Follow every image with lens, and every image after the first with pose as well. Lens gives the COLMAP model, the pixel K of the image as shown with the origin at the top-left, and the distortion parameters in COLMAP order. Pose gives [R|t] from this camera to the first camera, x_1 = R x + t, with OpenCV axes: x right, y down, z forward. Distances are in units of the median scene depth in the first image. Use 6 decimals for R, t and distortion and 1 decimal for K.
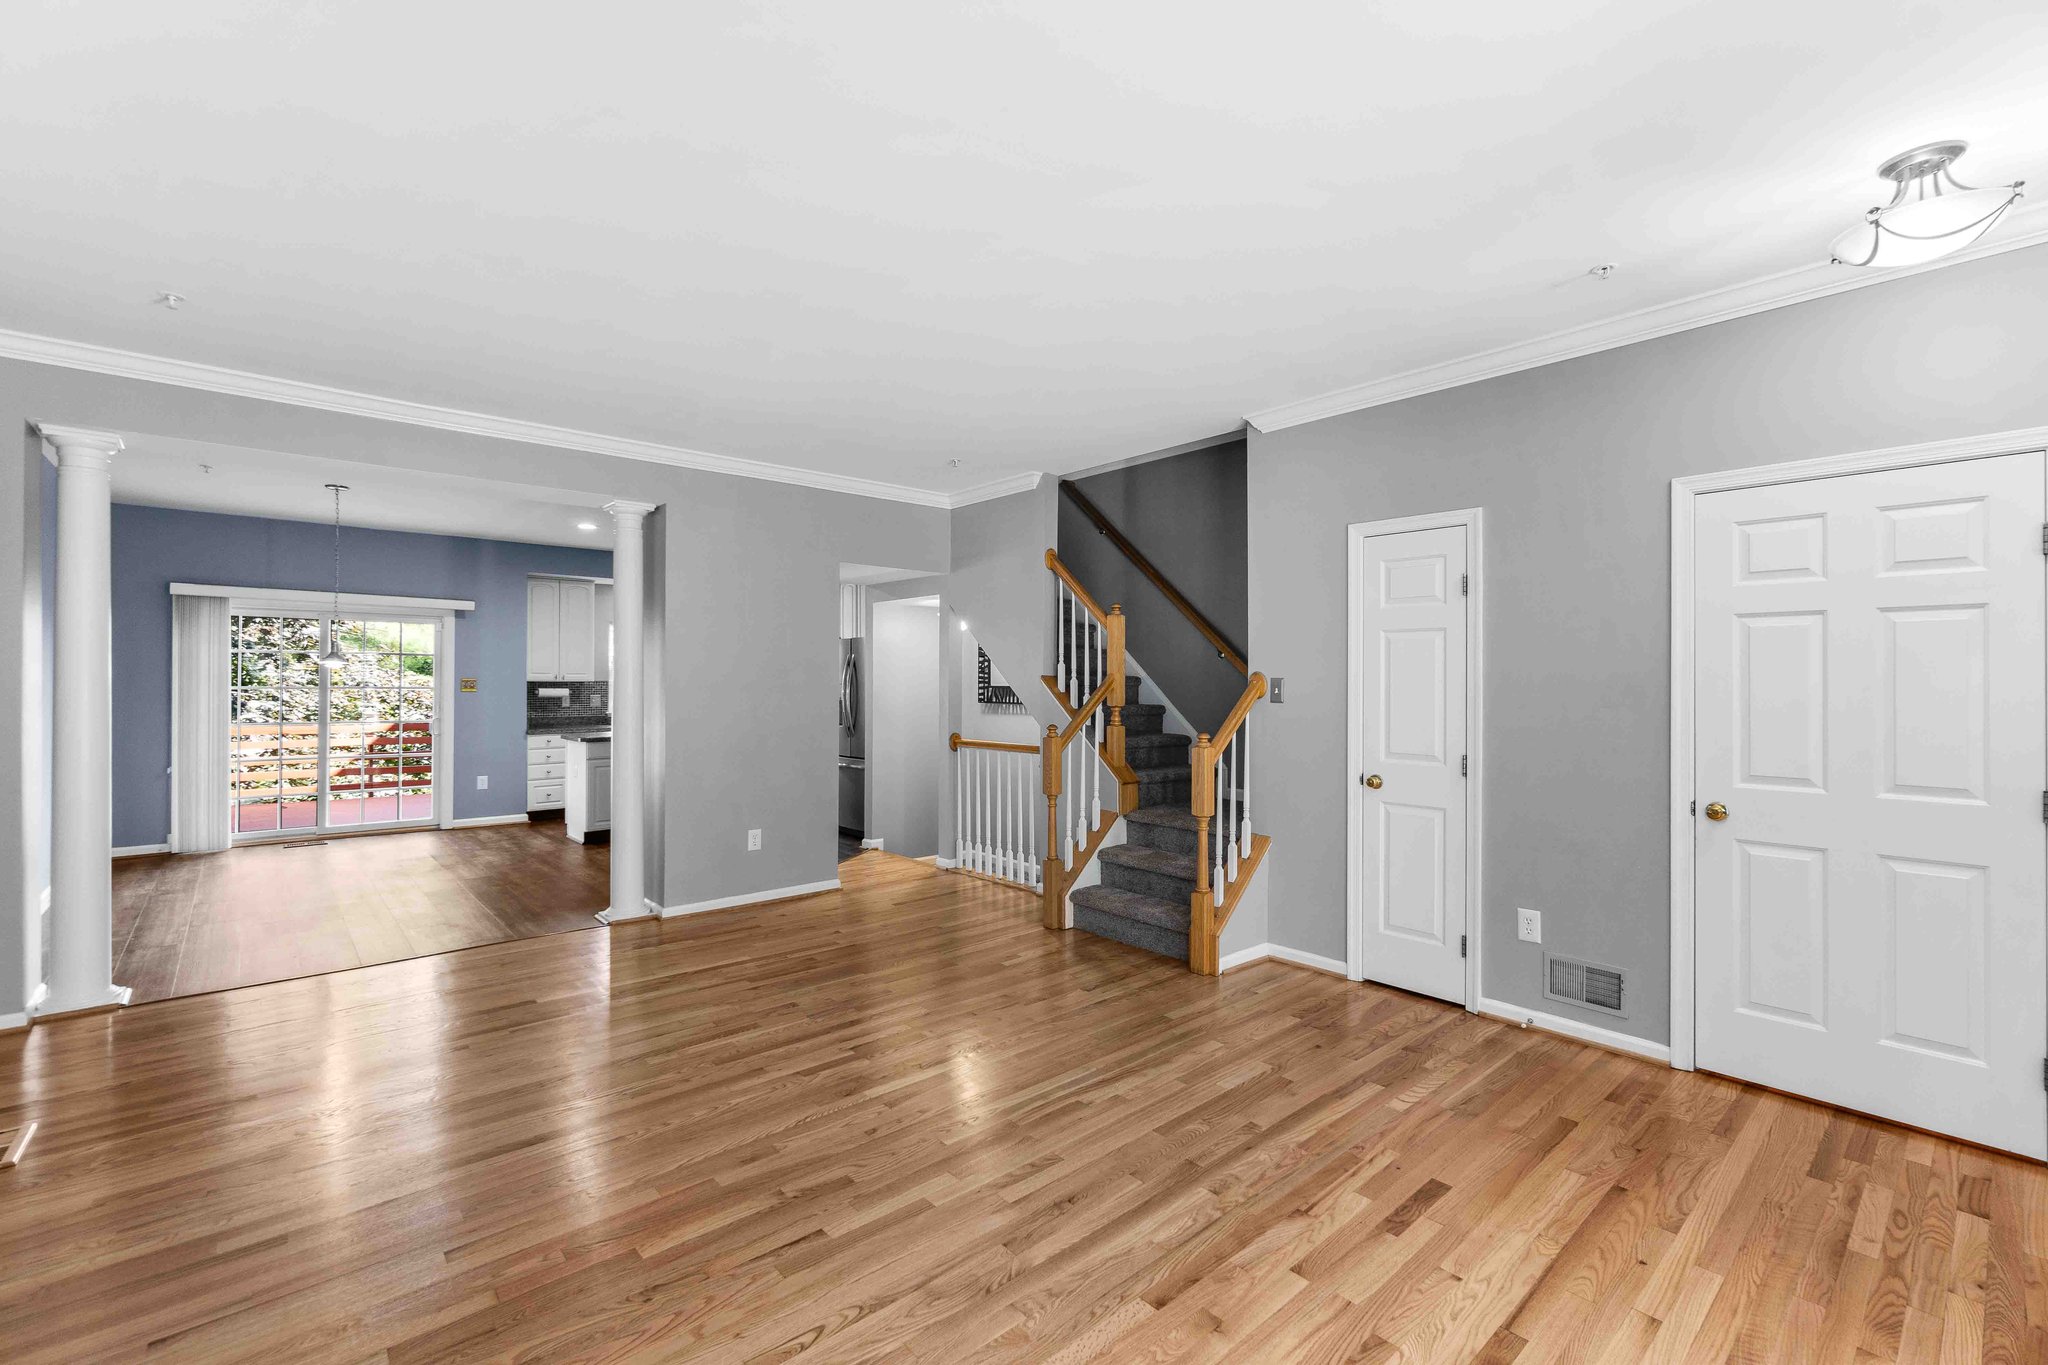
lens RADIAL K [[883.9, 0, 1012.8], [0, 883.9, 676.0], [0, 0, 1]] dist [-0.005087, 0.001510]
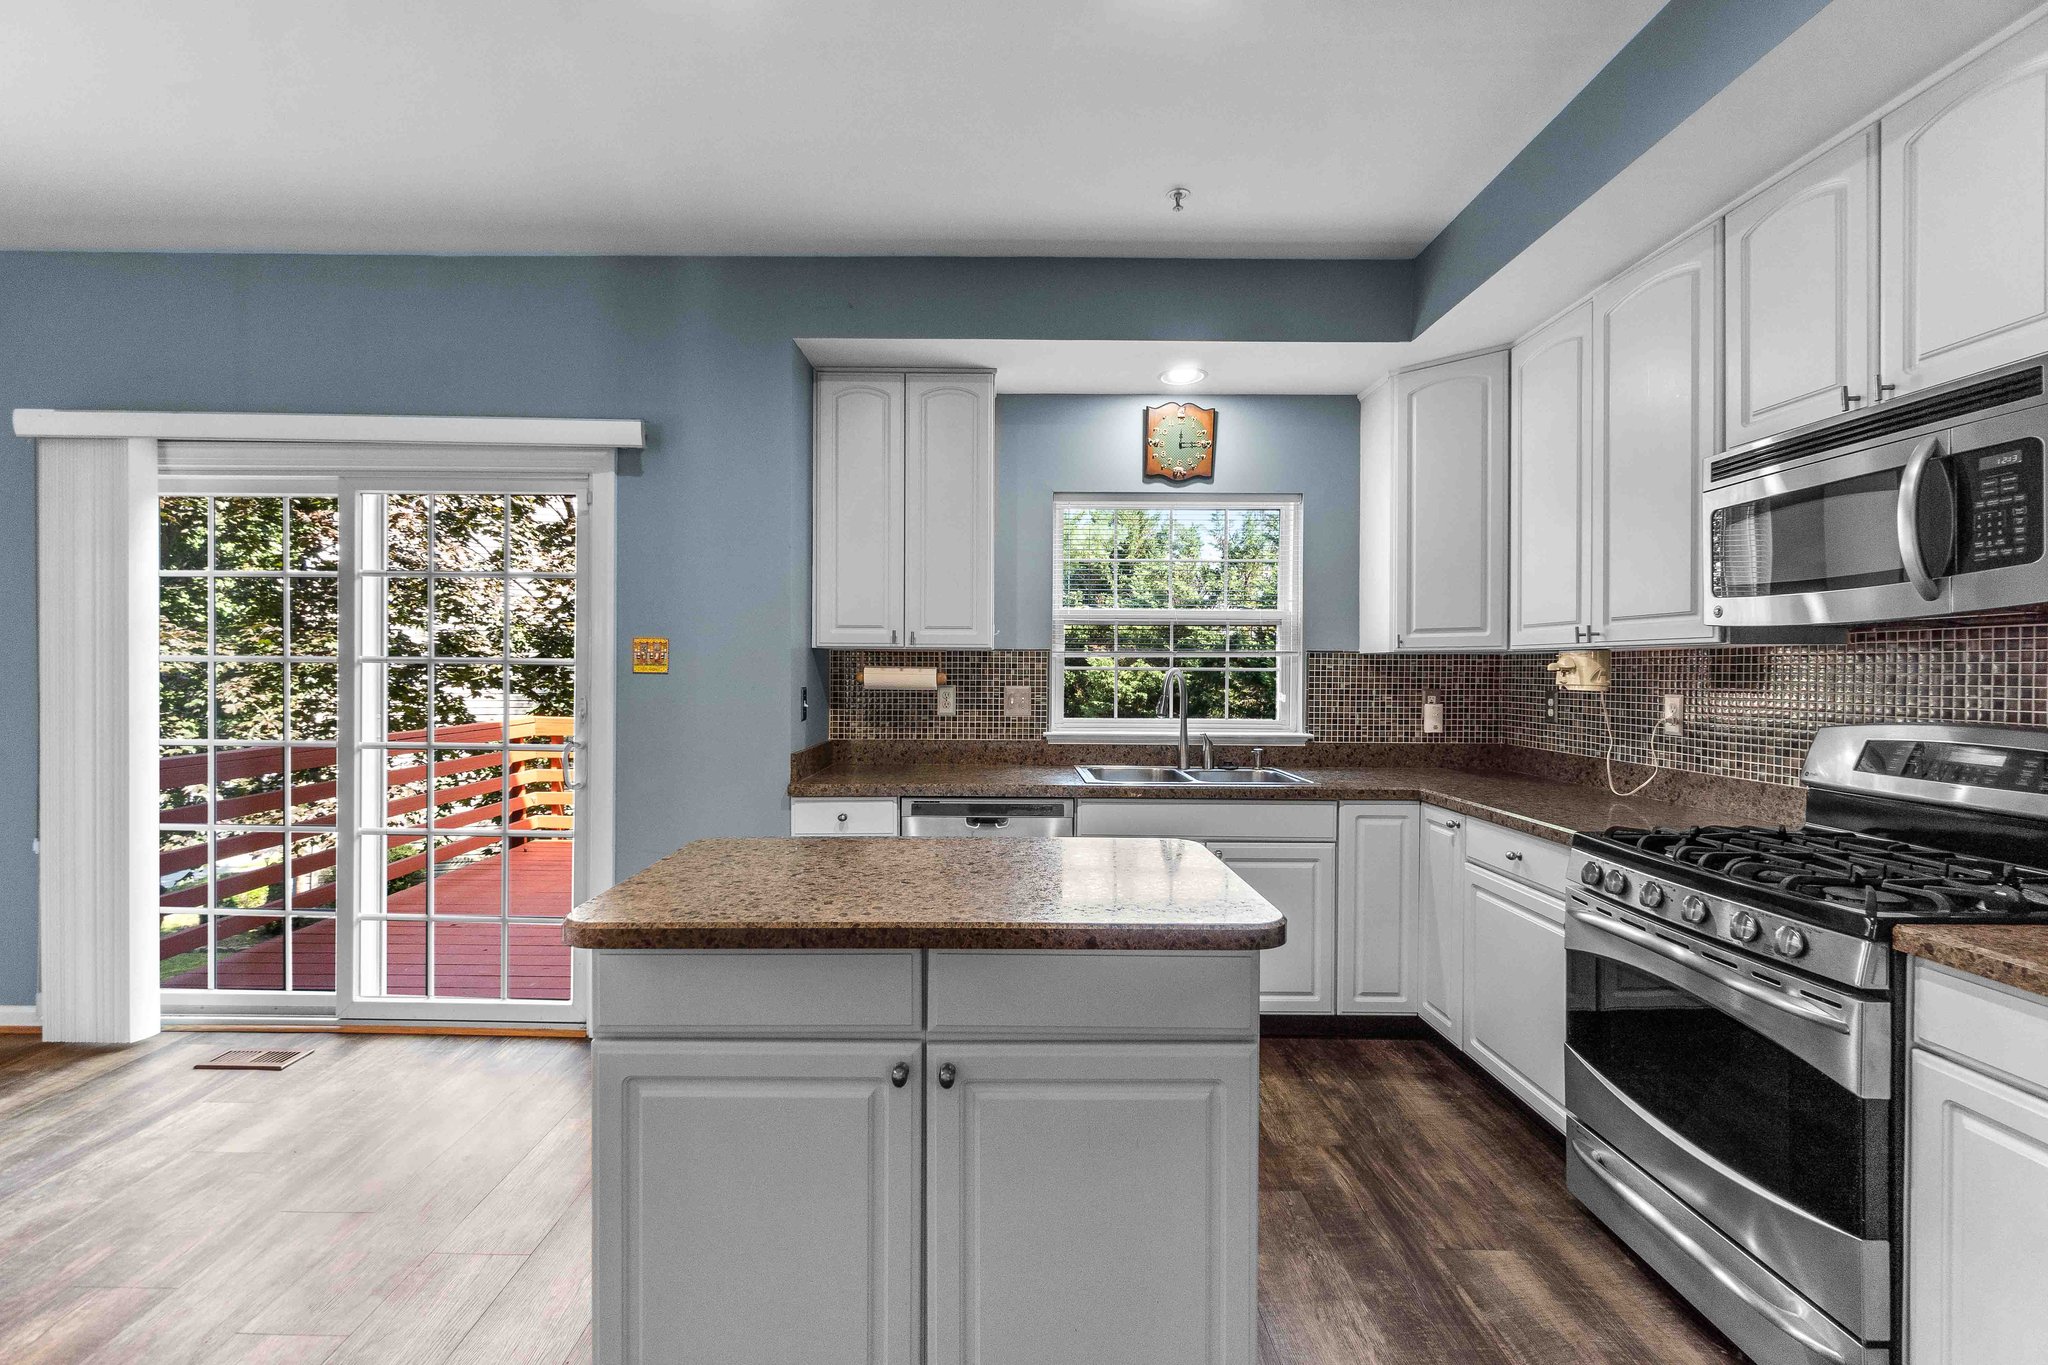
lens RADIAL K [[883.9, 0, 997.5], [0, 883.9, 674.6], [0, 0, 1]] dist [-0.005087, 0.001510]
pose [[0.754232, 0.008854, -0.656549, -0.312349], [-0.002026, 0.999936, 0.011157, 0.016735], [0.656605, -0.007085, 0.754201, 0.968999]]
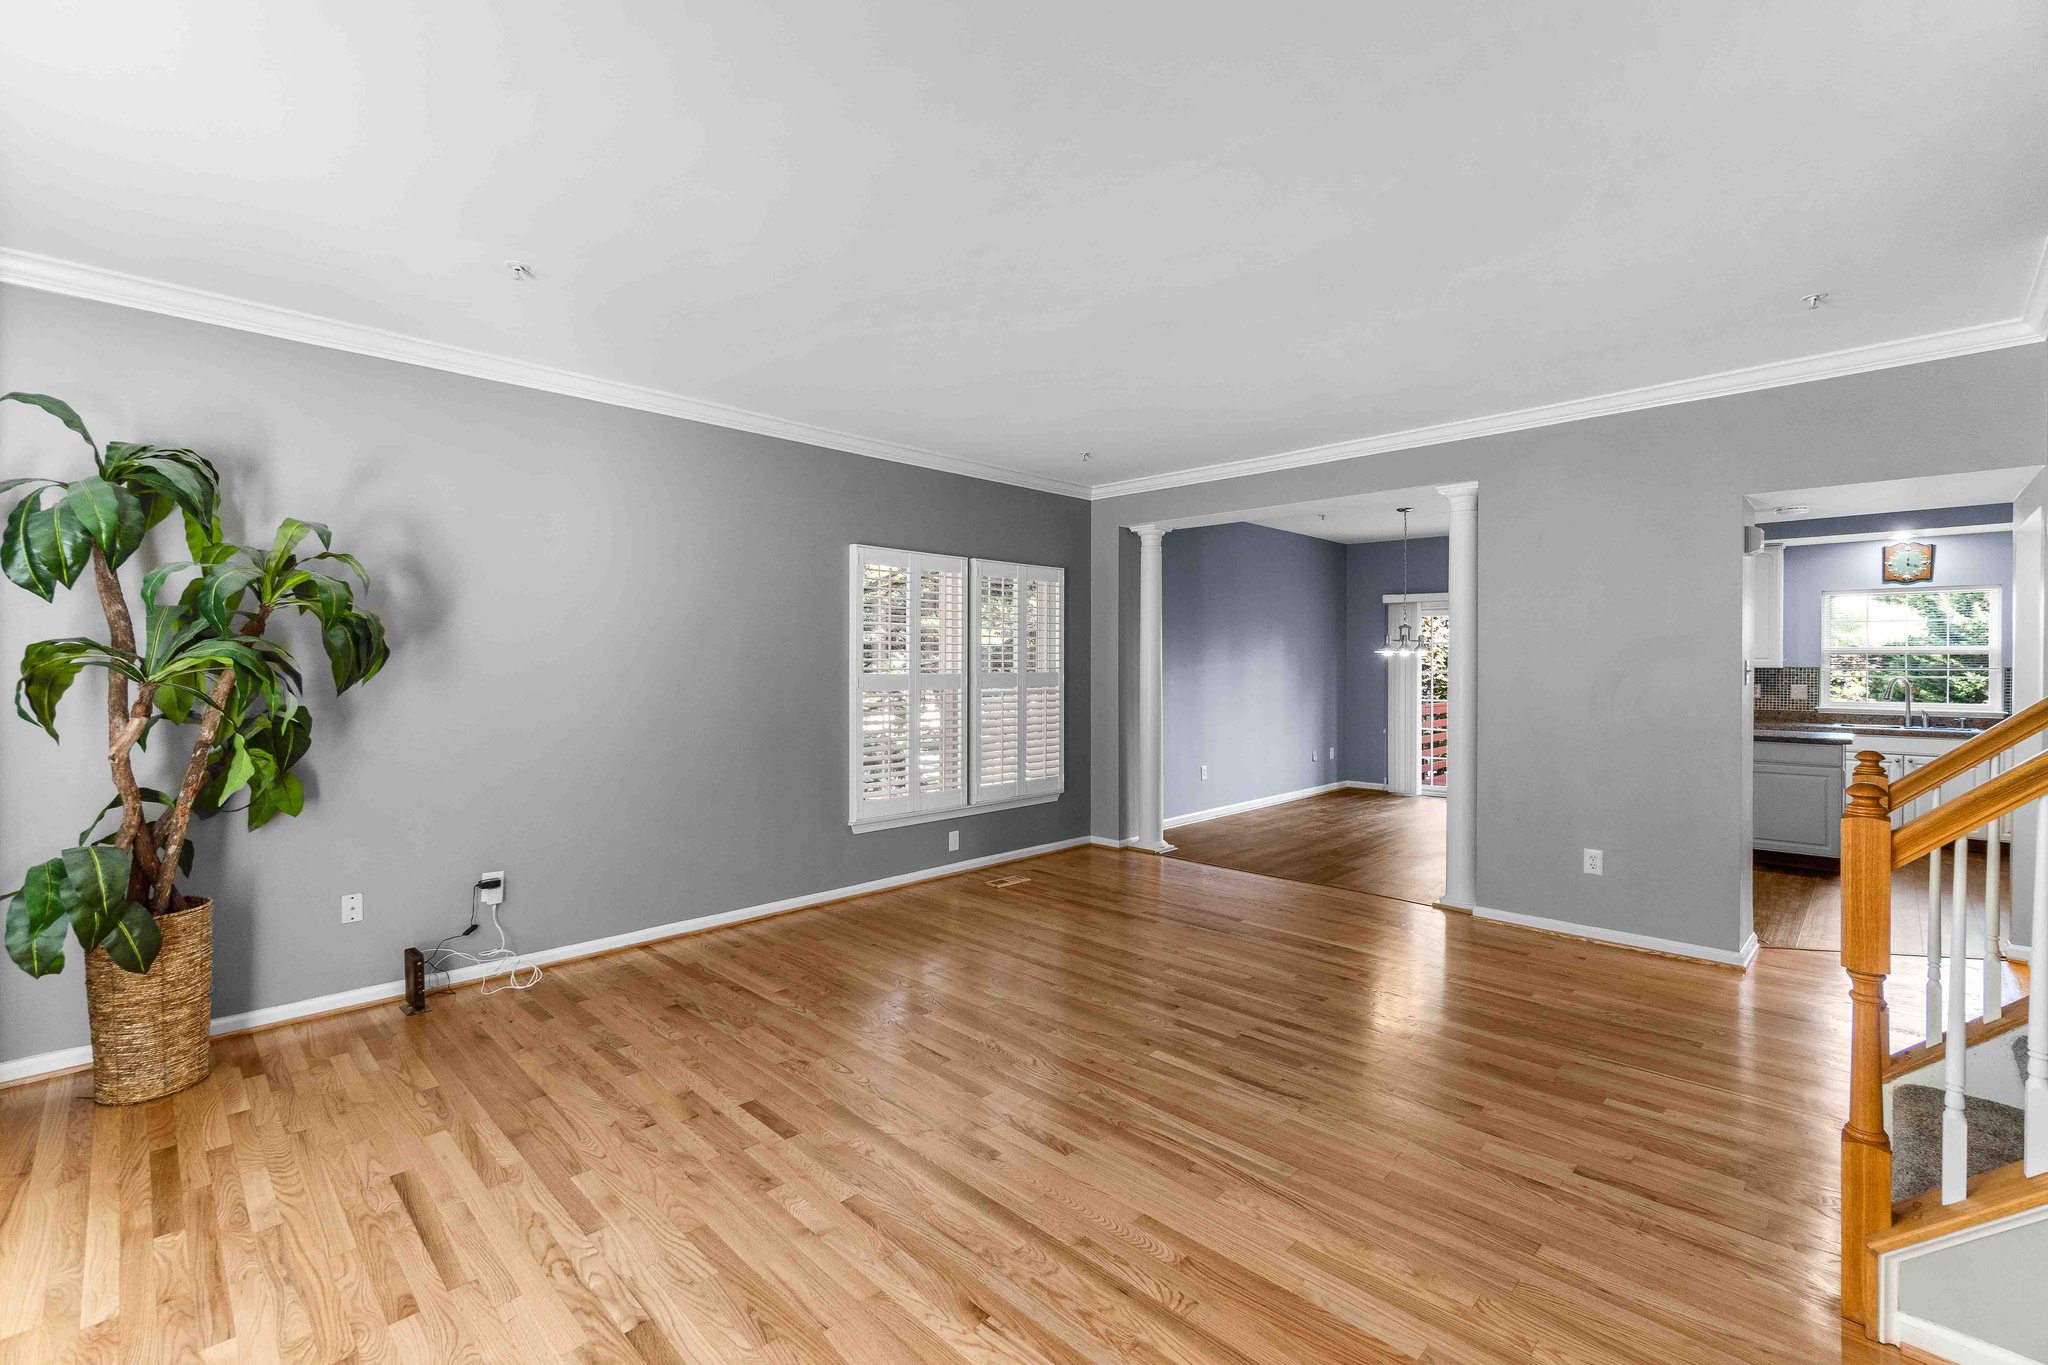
lens RADIAL K [[883.9, 0, 1022.1], [0, 883.9, 671.4], [0, 0, 1]] dist [-0.005087, 0.001510]
pose [[0.078528, 0.007509, -0.996884, 0.373135], [0.003531, 0.999963, 0.007810, 0.000919], [0.996906, -0.004133, 0.078499, 0.318588]]
